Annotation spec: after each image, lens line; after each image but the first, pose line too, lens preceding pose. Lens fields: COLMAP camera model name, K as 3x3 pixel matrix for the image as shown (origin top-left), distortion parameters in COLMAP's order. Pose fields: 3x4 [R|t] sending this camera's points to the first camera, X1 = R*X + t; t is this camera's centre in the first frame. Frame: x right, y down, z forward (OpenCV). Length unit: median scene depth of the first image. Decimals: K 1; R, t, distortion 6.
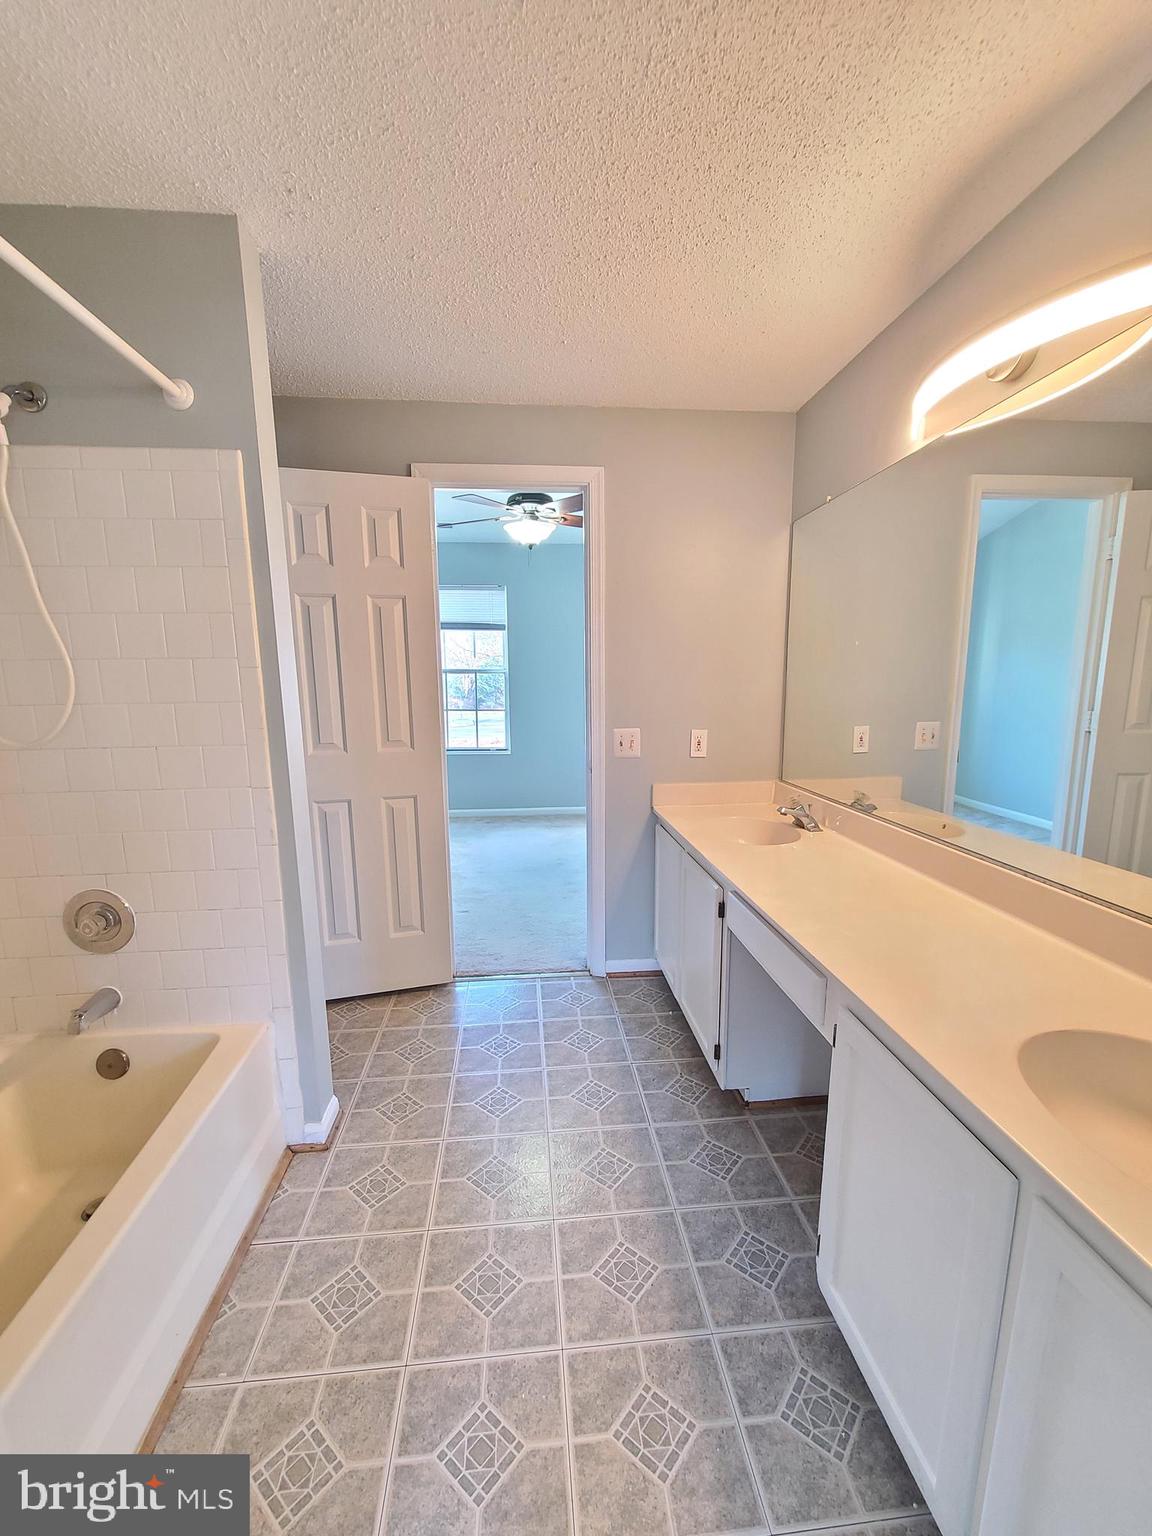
lens RADIAL K [[624.3, 0, 573.8], [0, 624.3, 782.5], [0, 0, 1]] dist [0.001996, -0.002257]
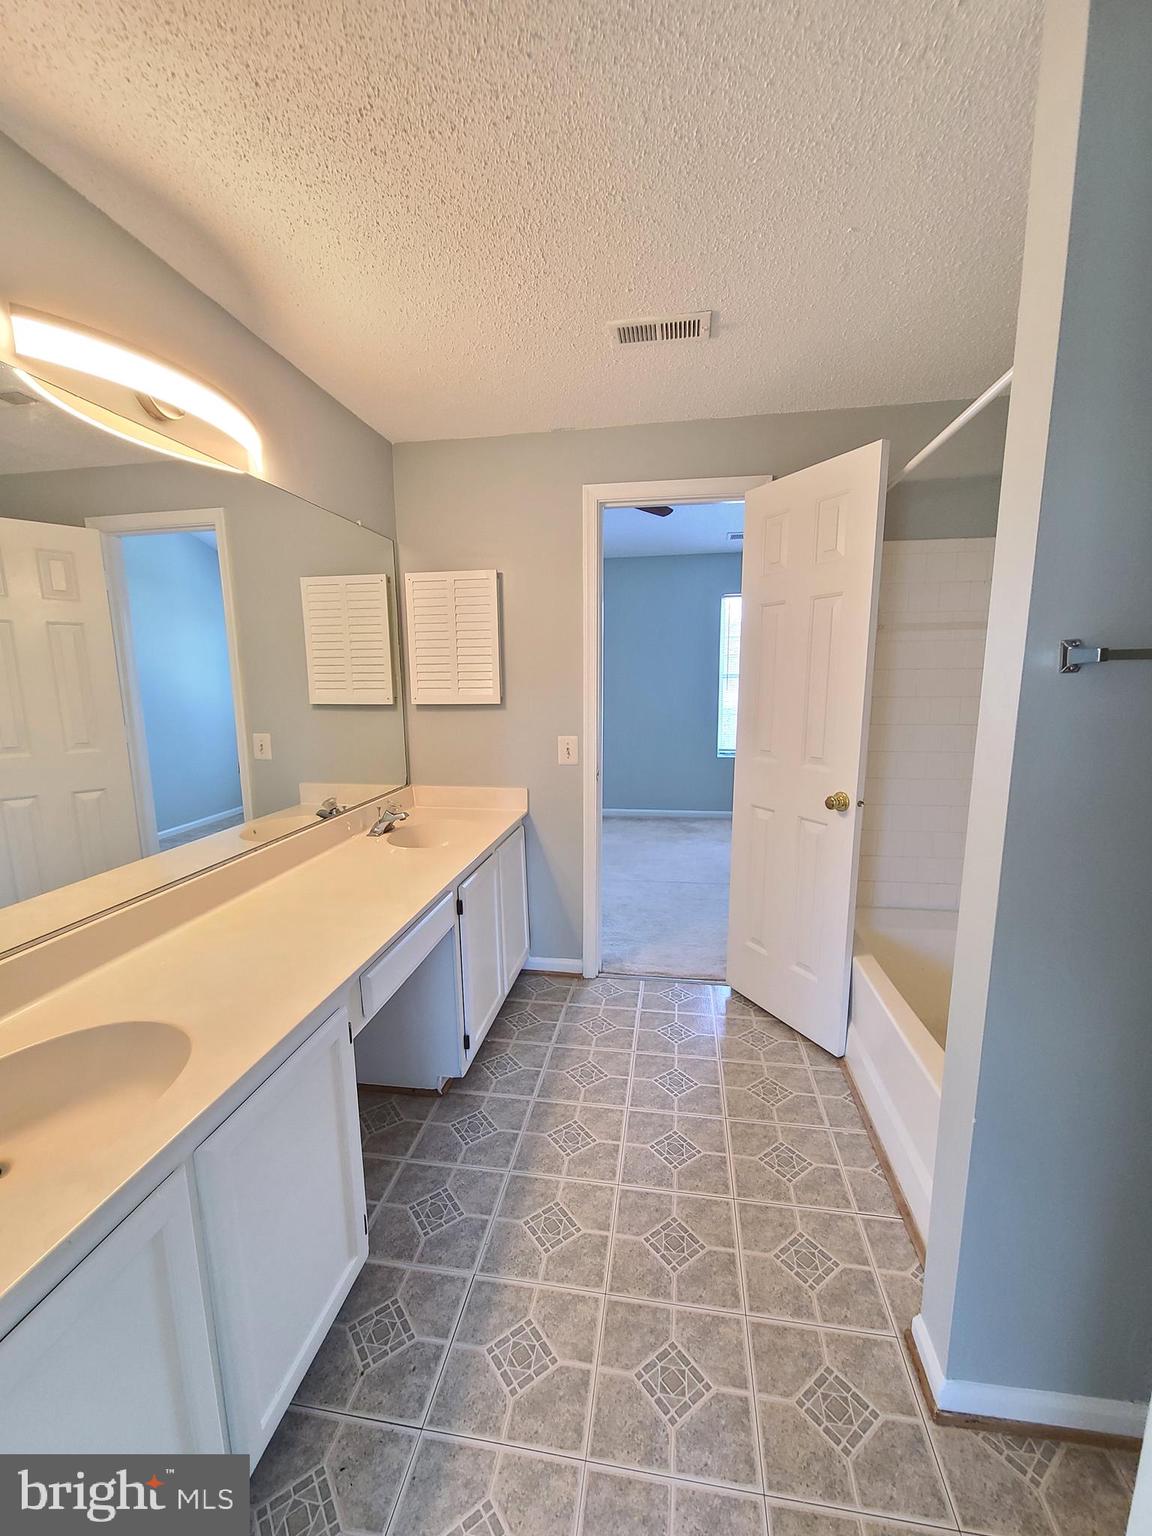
lens RADIAL K [[624.3, 0, 581.4], [0, 624.3, 781.5], [0, 0, 1]] dist [0.001996, -0.002257]
pose [[-0.970578, -0.012632, 0.240454, -0.136151], [0.067337, 0.944539, 0.321421, -0.197138], [-0.231179, 0.328156, -0.915898, 1.089597]]
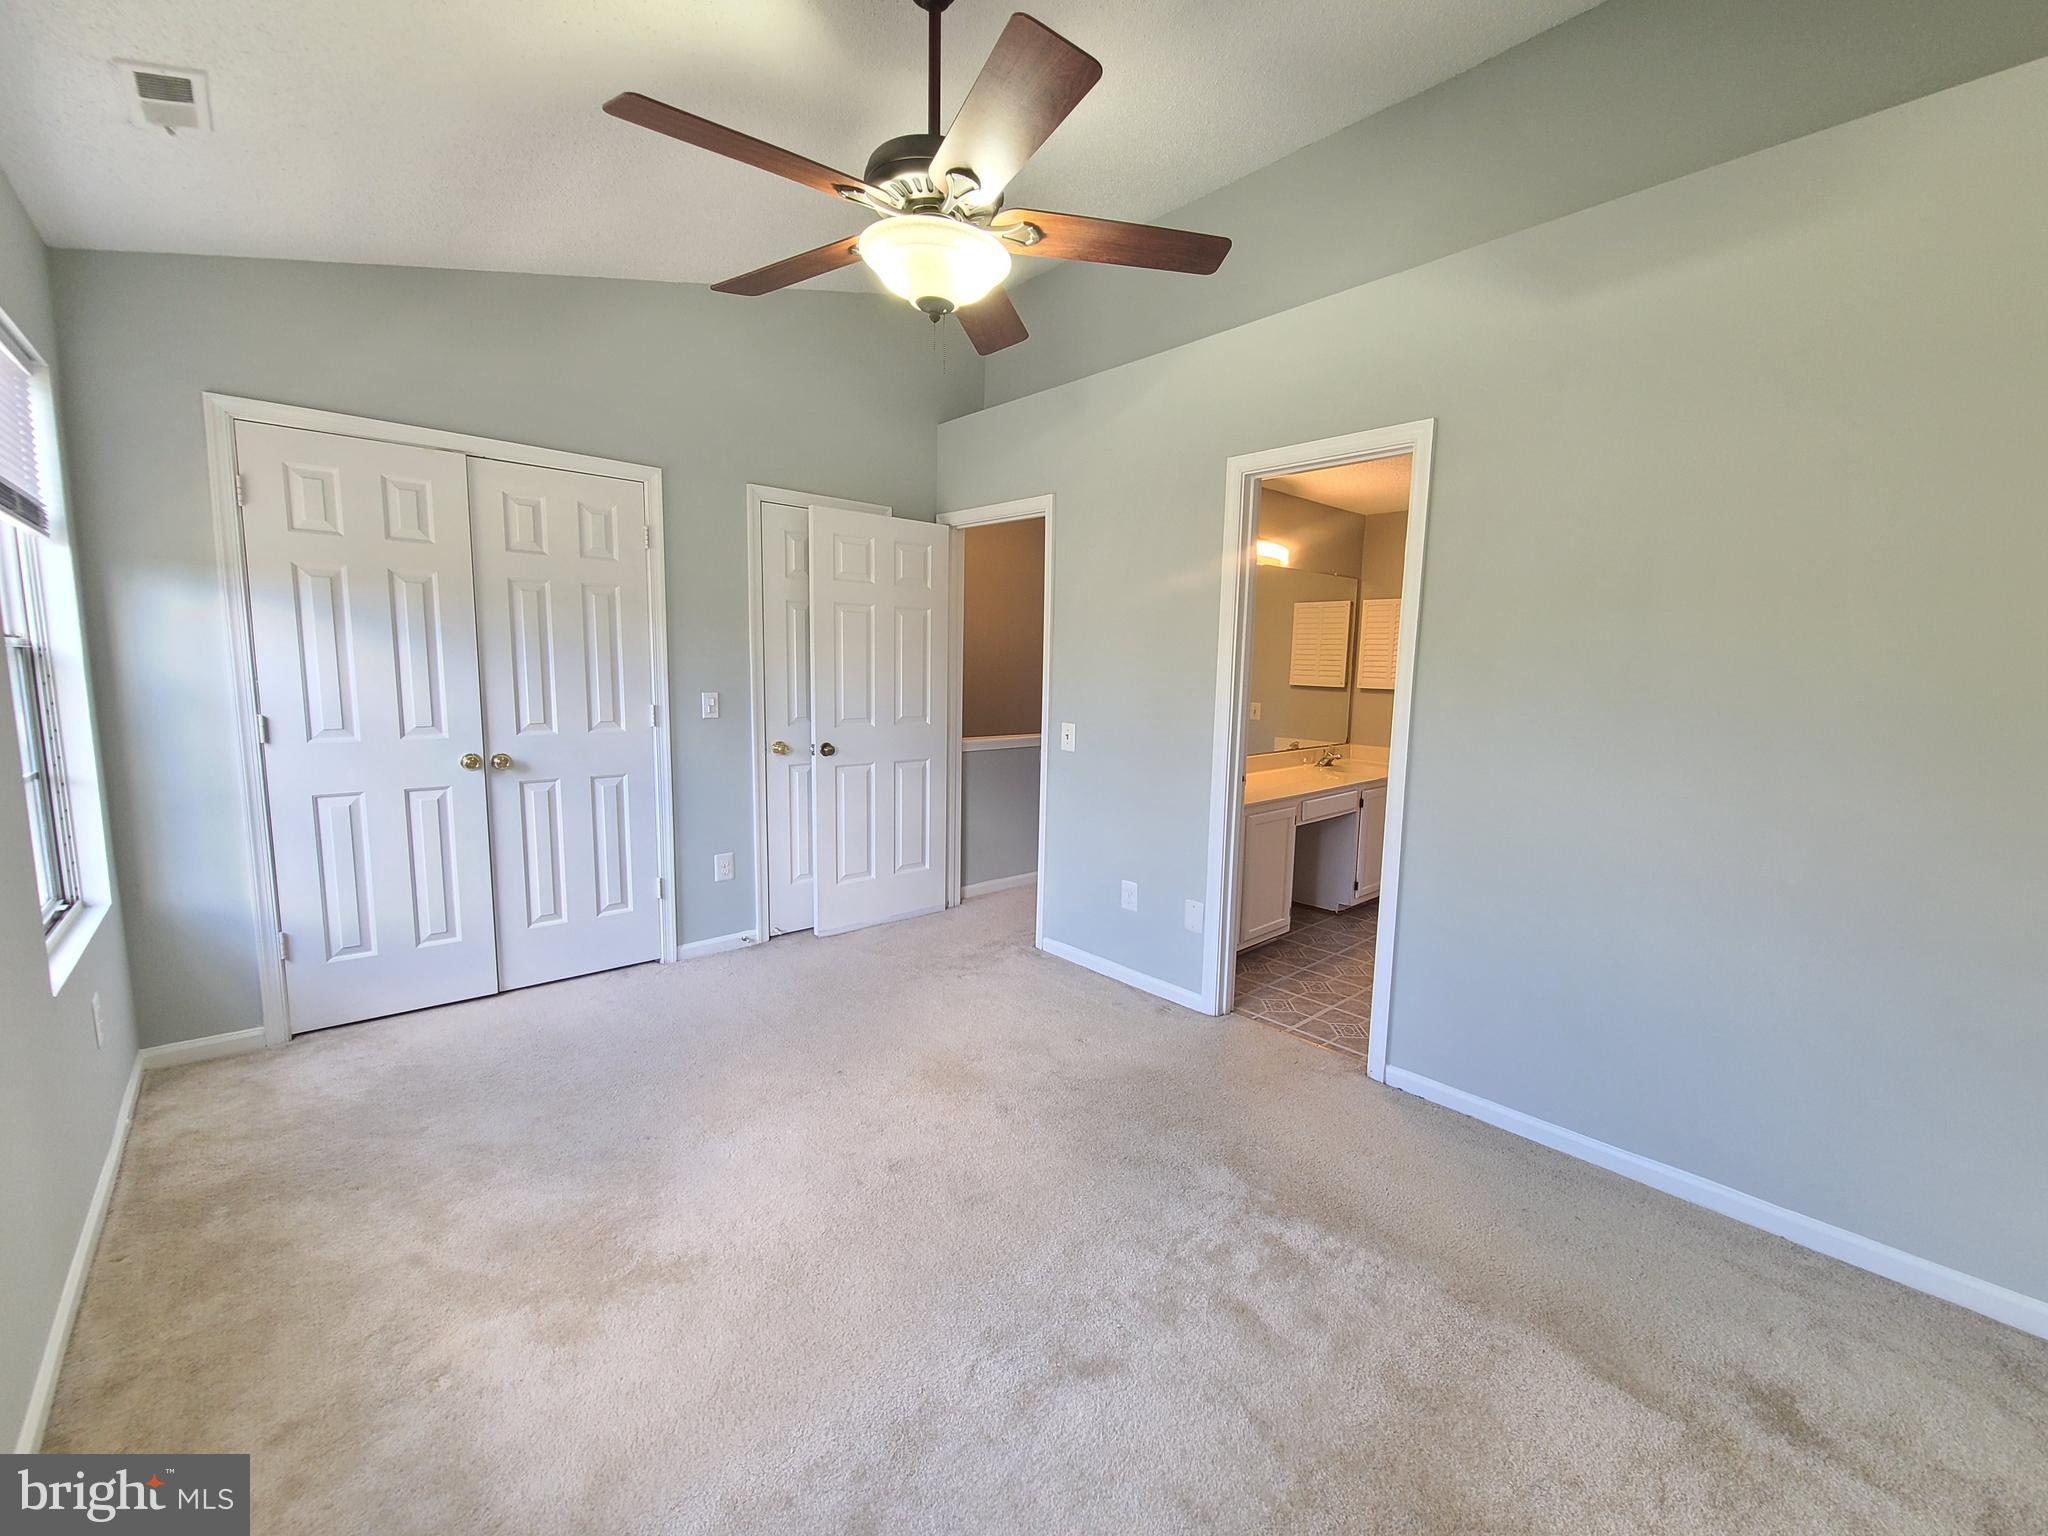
lens RADIAL K [[832.4, 0, 1020.6], [0, 832.4, 774.3], [0, 0, 1]] dist [0.001996, -0.002257]
pose [[-0.591961, -0.100861, 0.799631, -0.786647], [0.128729, 0.967570, 0.217341, -0.349875], [-0.795620, 0.231593, -0.559780, 2.023225]]
